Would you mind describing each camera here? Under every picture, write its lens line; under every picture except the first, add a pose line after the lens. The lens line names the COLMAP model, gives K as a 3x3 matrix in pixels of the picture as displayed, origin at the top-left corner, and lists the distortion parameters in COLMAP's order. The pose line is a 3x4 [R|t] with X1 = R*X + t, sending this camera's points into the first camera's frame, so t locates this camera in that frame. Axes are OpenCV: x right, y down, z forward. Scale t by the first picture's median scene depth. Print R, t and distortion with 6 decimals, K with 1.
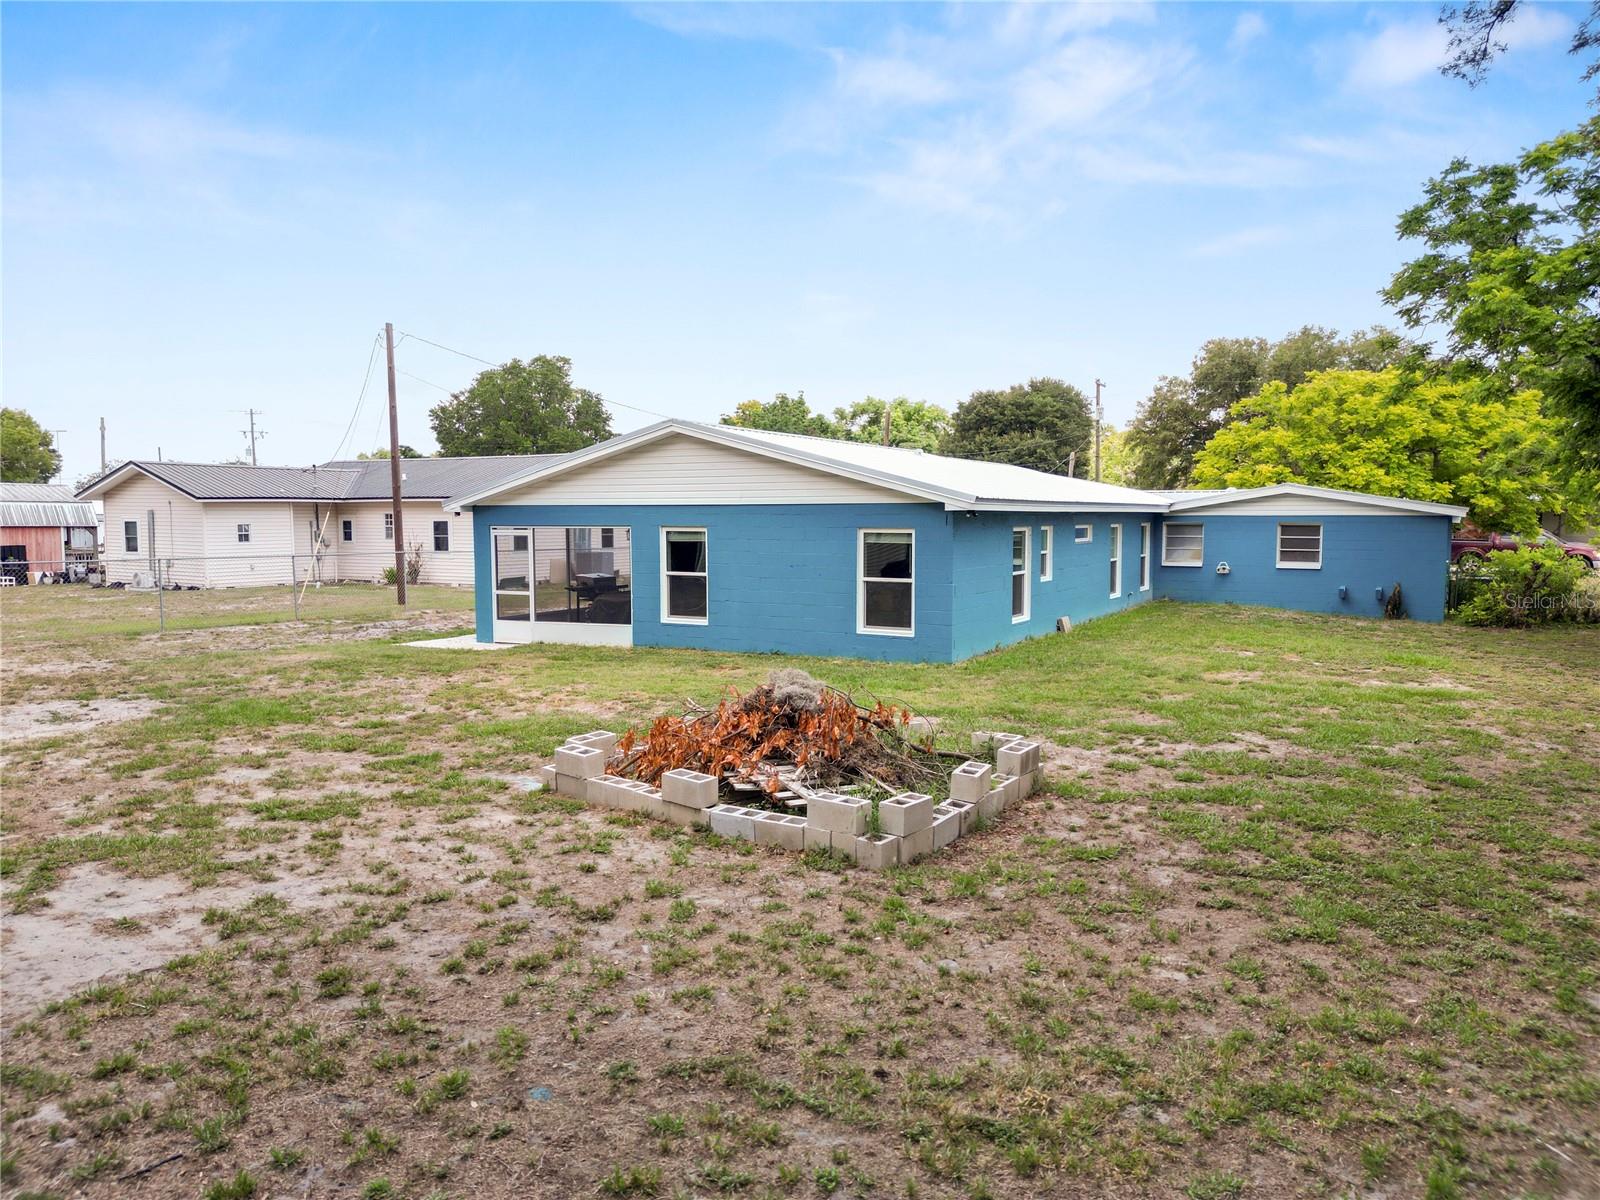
lens RADIAL K [[1126.0, 0, 800.0], [0, 1126.0, 600.0], [0, 0, 1]] dist [0.090841, -0.089586]
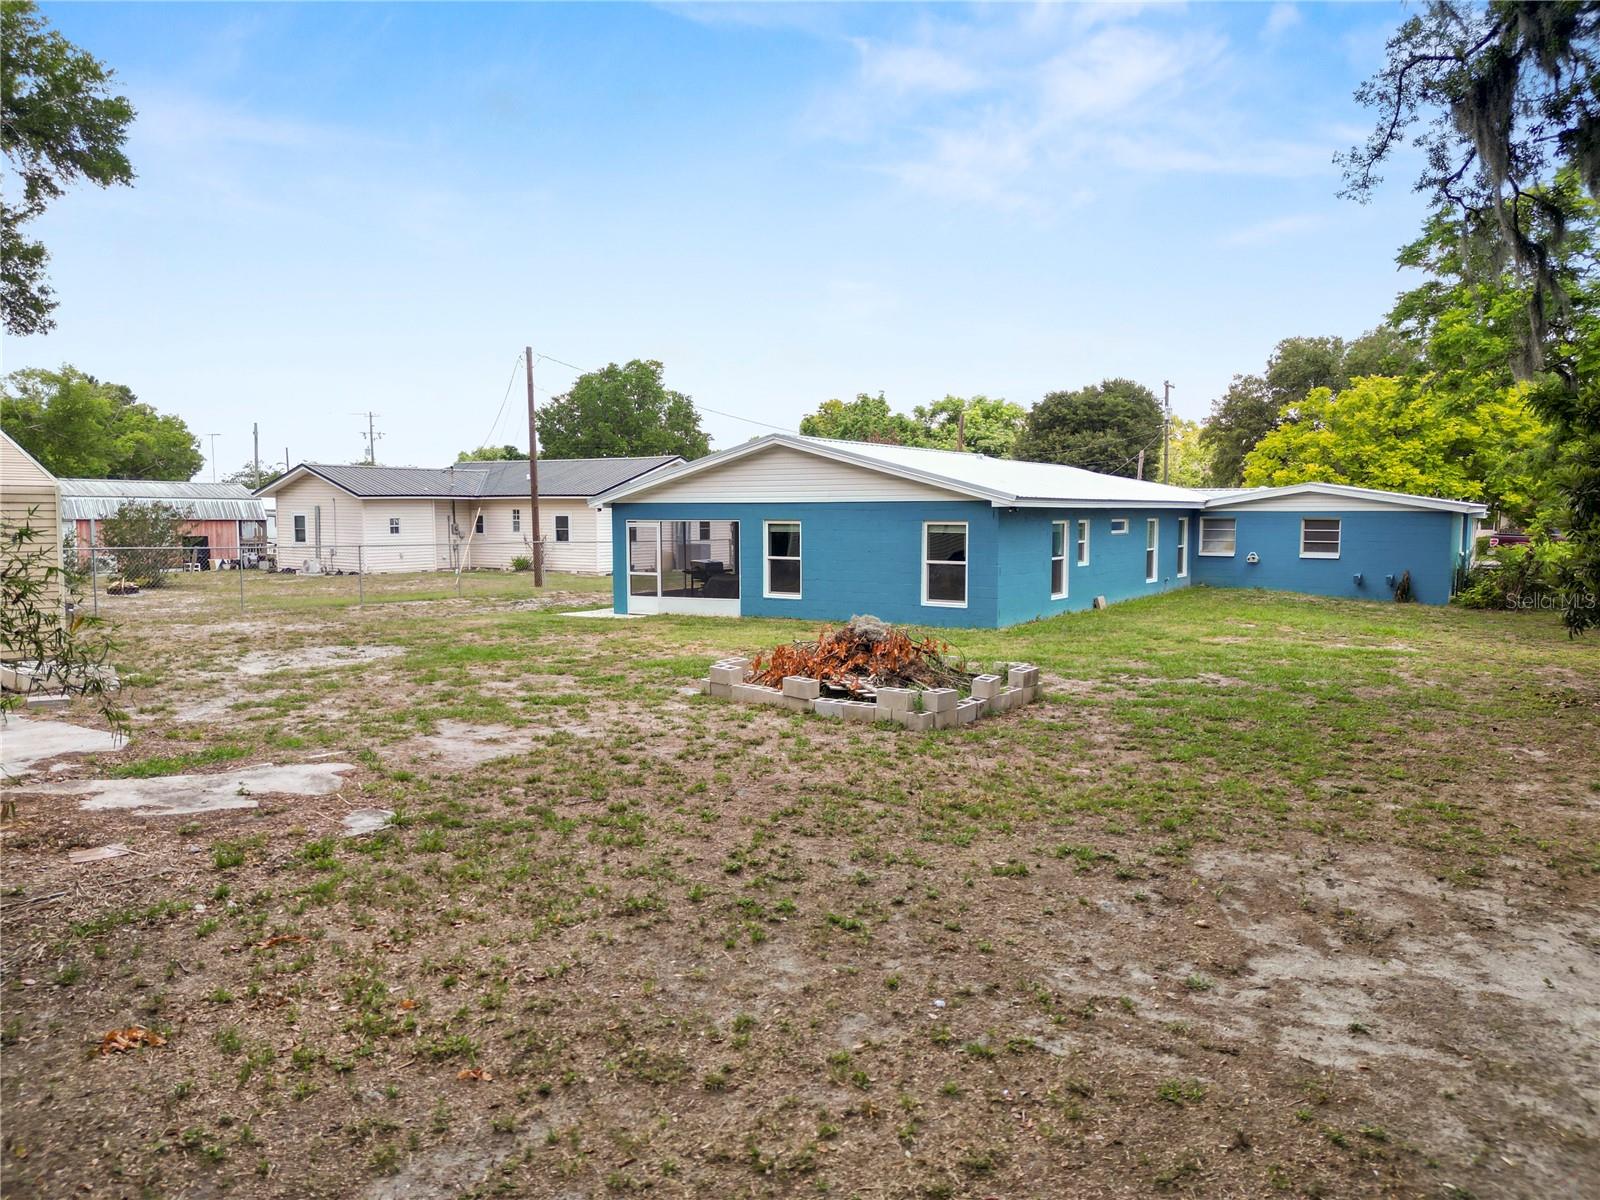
lens RADIAL K [[1126.0, 0, 800.0], [0, 1126.0, 600.0], [0, 0, 1]] dist [0.090841, -0.089586]
pose [[0.997493, 0.006650, -0.070454, 0.002402], [-0.006384, 0.999972, 0.003994, 0.011338], [0.070479, -0.003535, 0.997507, -0.147279]]
